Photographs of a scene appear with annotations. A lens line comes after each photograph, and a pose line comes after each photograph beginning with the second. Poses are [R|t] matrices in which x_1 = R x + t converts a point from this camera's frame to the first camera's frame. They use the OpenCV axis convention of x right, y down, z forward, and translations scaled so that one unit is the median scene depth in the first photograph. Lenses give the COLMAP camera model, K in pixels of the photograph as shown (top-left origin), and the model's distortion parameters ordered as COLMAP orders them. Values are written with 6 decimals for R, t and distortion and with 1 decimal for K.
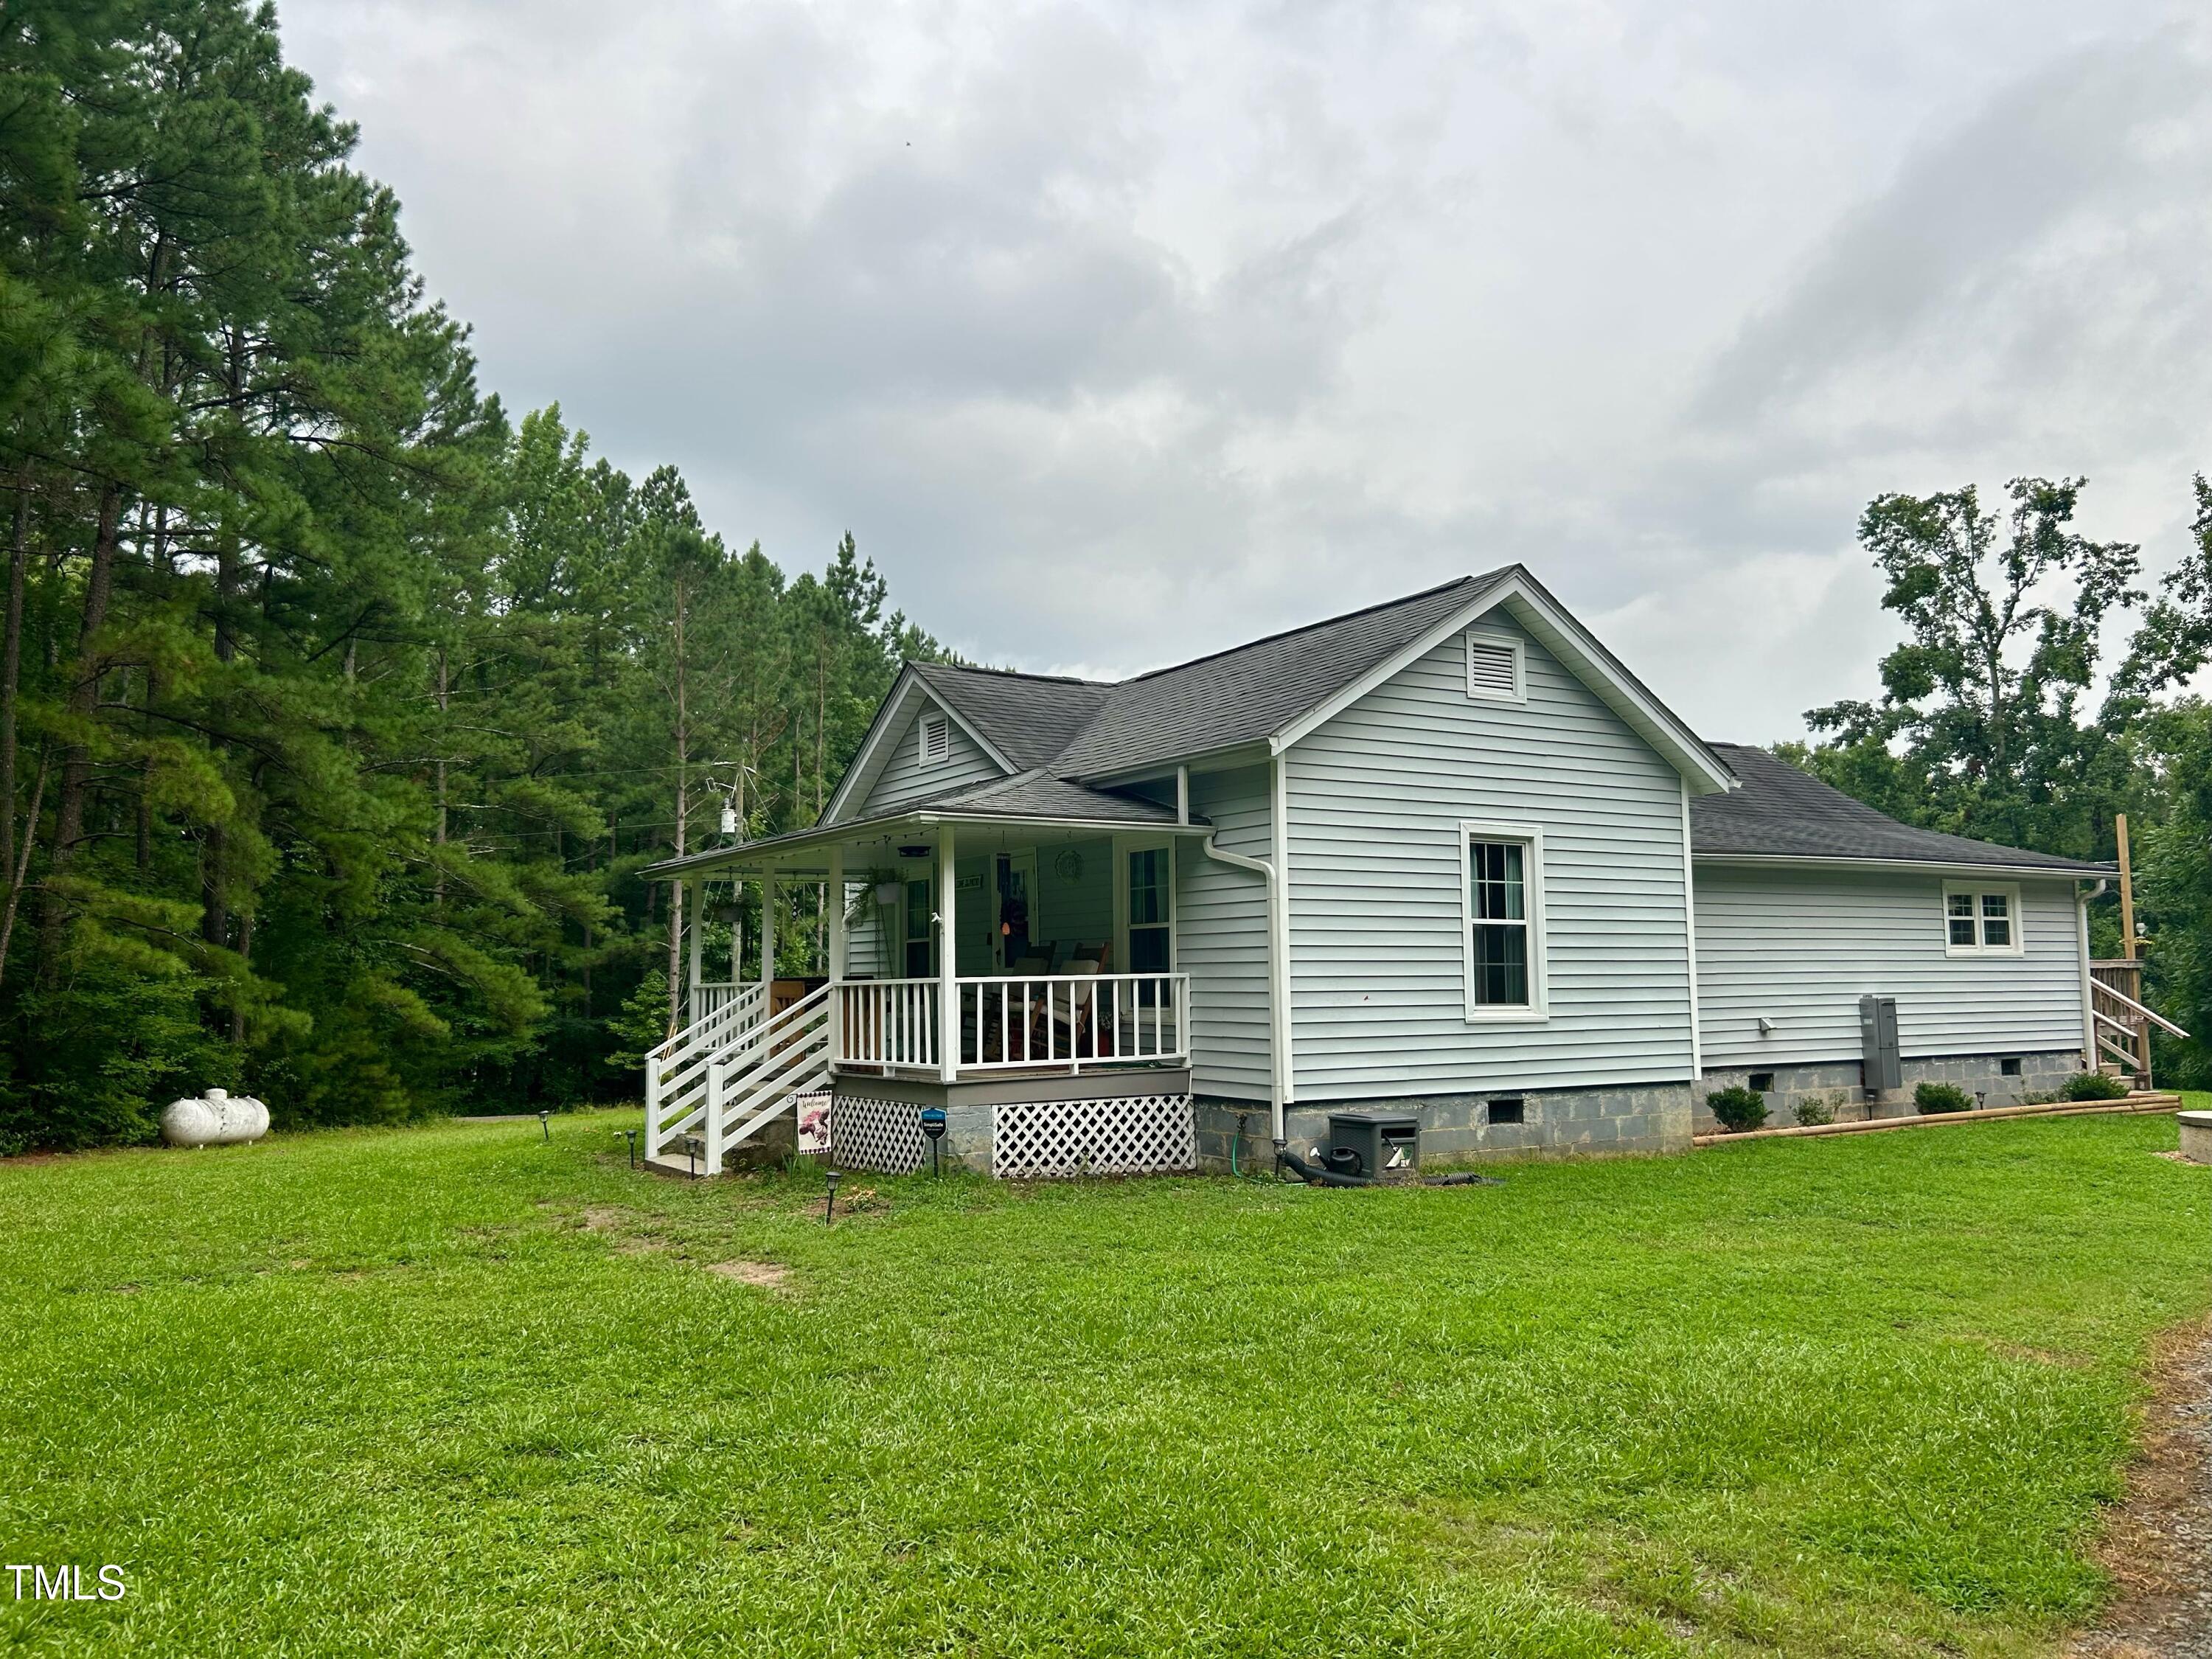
lens RADIAL K [[1624.3, 0, 1107.1], [0, 1624.3, 895.6], [0, 0, 1]] dist [0.076779, -0.003386]
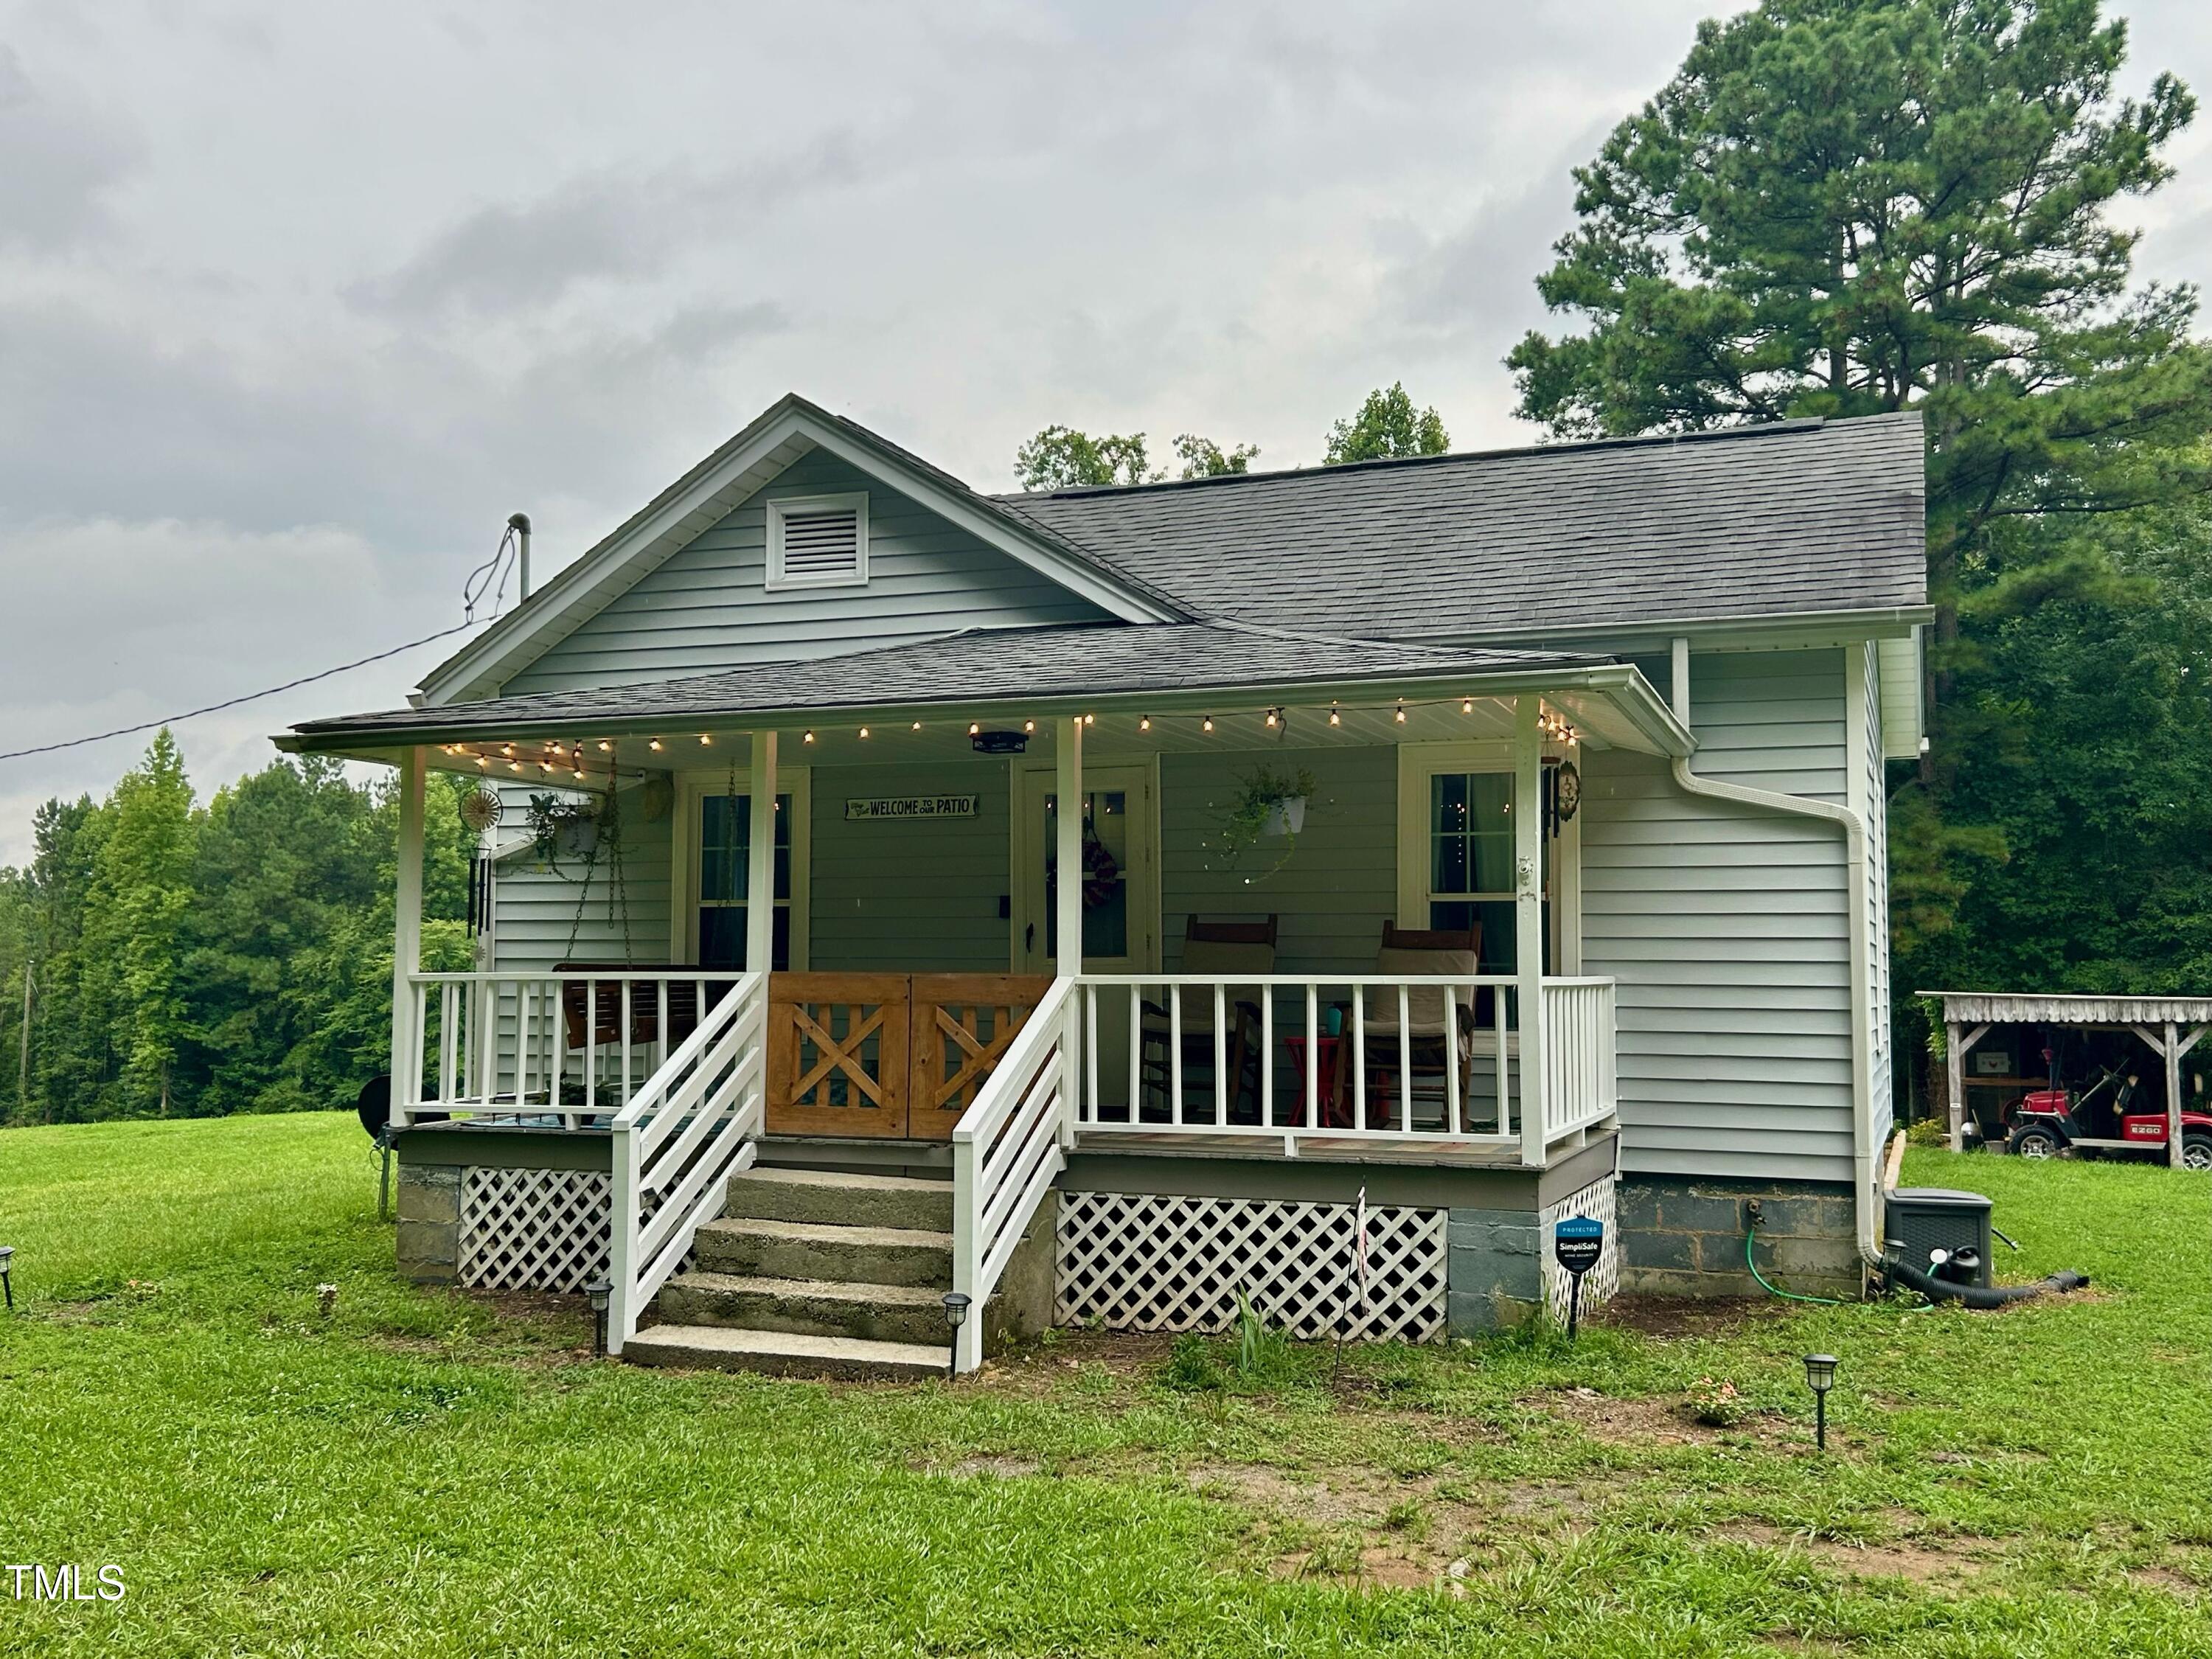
lens RADIAL K [[2082.6, 0, 1059.8], [0, 2082.6, 895.5], [0, 0, 1]] dist [0.013475, -0.005524]
pose [[0.820455, 0.044032, 0.570012, -0.566919], [-0.048873, 0.998782, -0.006807, 0.032543], [-0.569618, -0.022273, 0.821608, 0.465127]]
